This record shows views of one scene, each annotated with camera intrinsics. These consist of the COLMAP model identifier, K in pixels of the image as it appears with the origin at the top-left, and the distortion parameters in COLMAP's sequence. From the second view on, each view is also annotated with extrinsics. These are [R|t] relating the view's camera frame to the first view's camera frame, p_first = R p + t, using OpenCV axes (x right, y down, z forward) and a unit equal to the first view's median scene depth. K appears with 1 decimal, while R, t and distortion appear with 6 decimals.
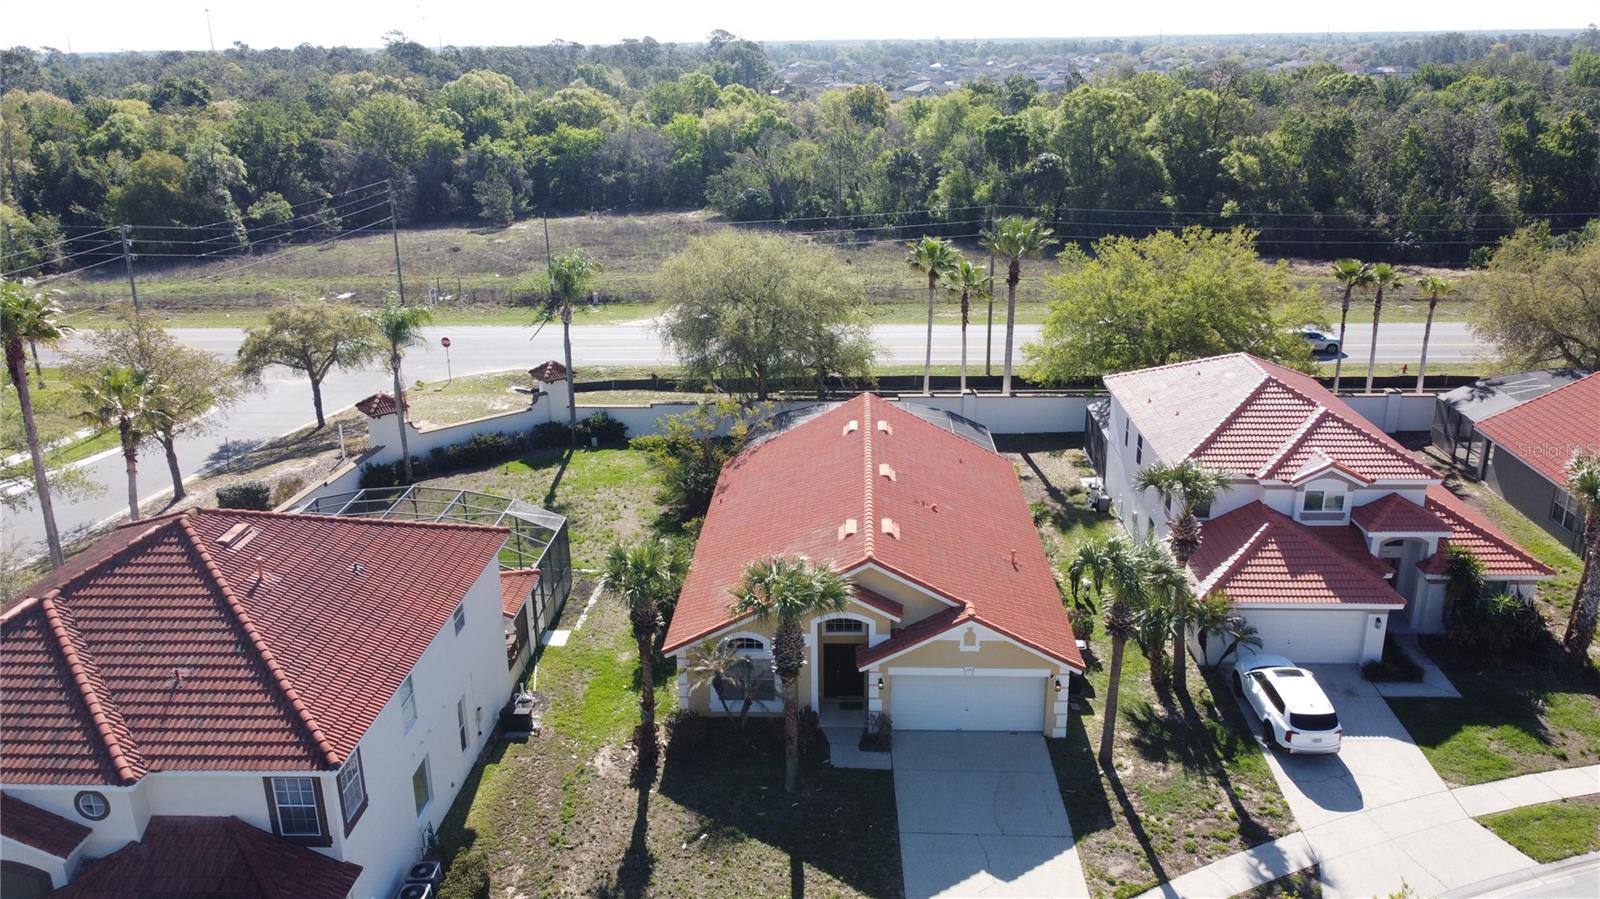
lens RADIAL K [[1207.7, 0, 799.4], [0, 1207.7, 445.5], [0, 0, 1]] dist [0.001581, -0.004014]
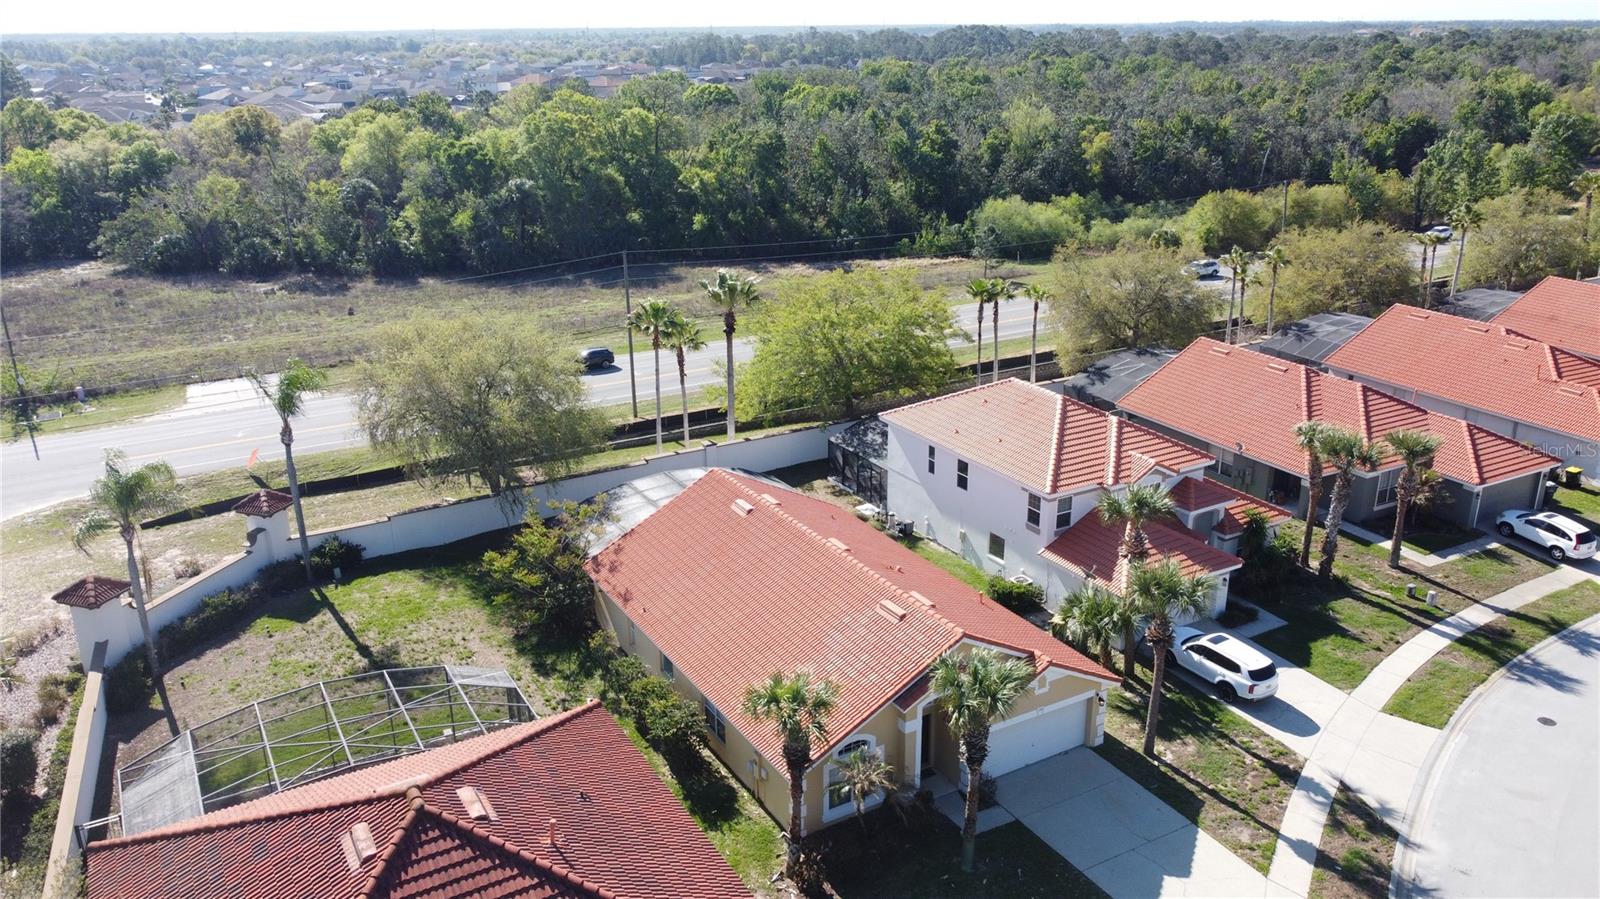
lens RADIAL K [[1207.7, 0, 797.4], [0, 1207.7, 455.2], [0, 0, 1]] dist [0.001581, -0.004014]
pose [[0.842411, -0.173270, 0.510217, -0.353309], [0.167406, 0.984191, 0.057830, -0.089844], [-0.512171, 0.036697, 0.858099, 0.095096]]
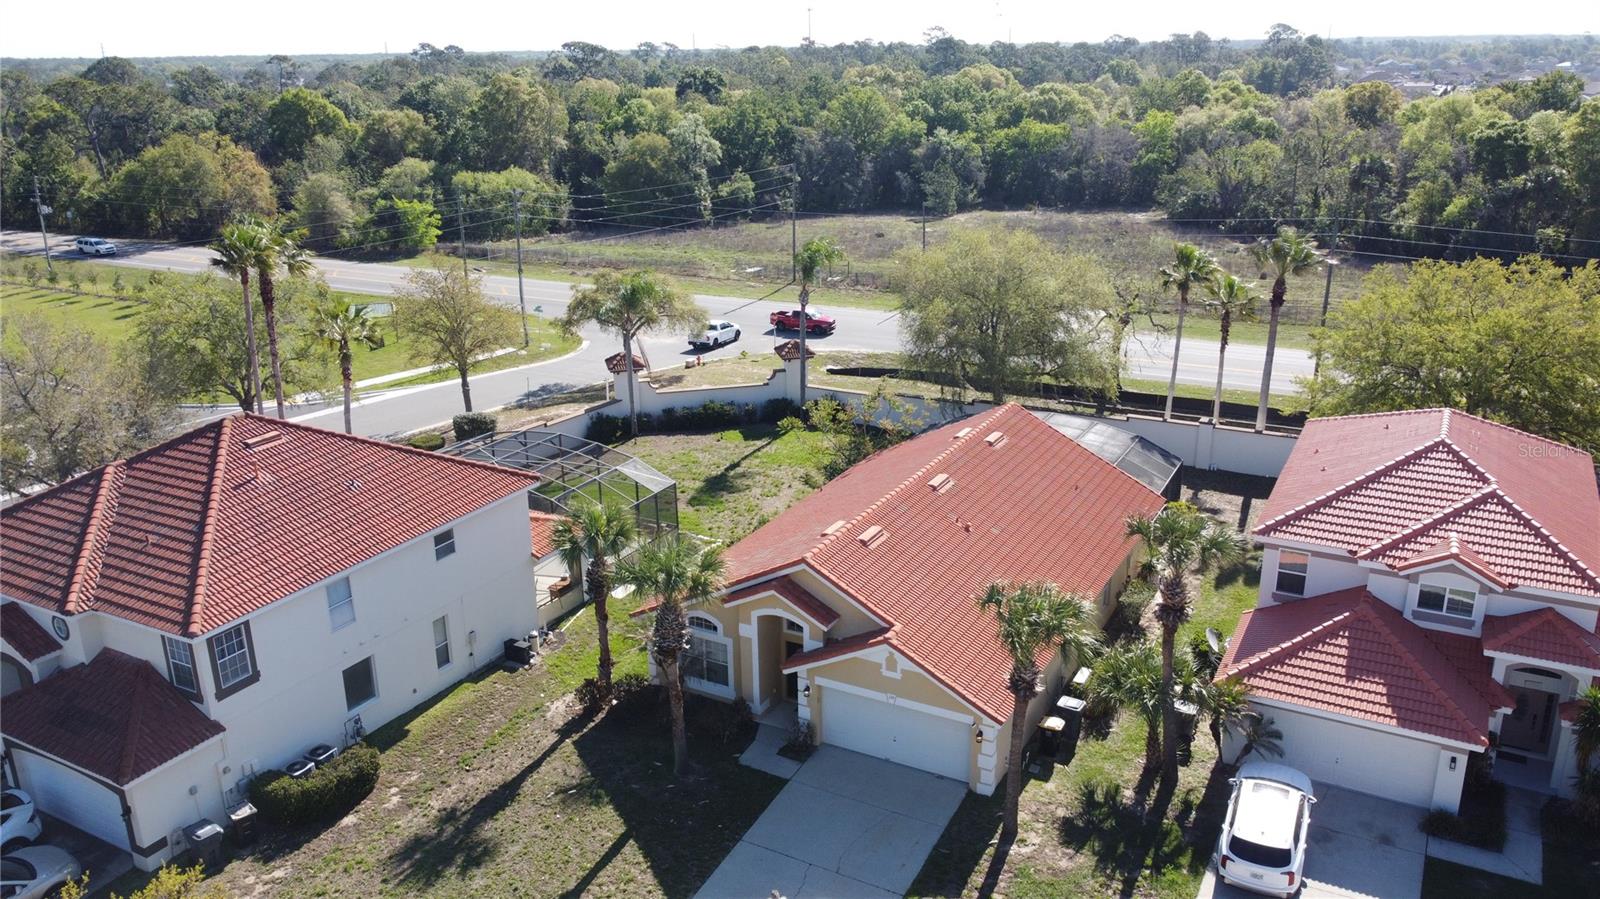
lens RADIAL K [[1207.7, 0, 799.4], [0, 1207.7, 448.1], [0, 0, 1]] dist [0.001581, -0.004014]
pose [[0.899014, 0.138228, -0.415533, 0.269348], [-0.136463, 0.990058, 0.034105, -0.016158], [0.416116, 0.026044, 0.908939, 0.074250]]
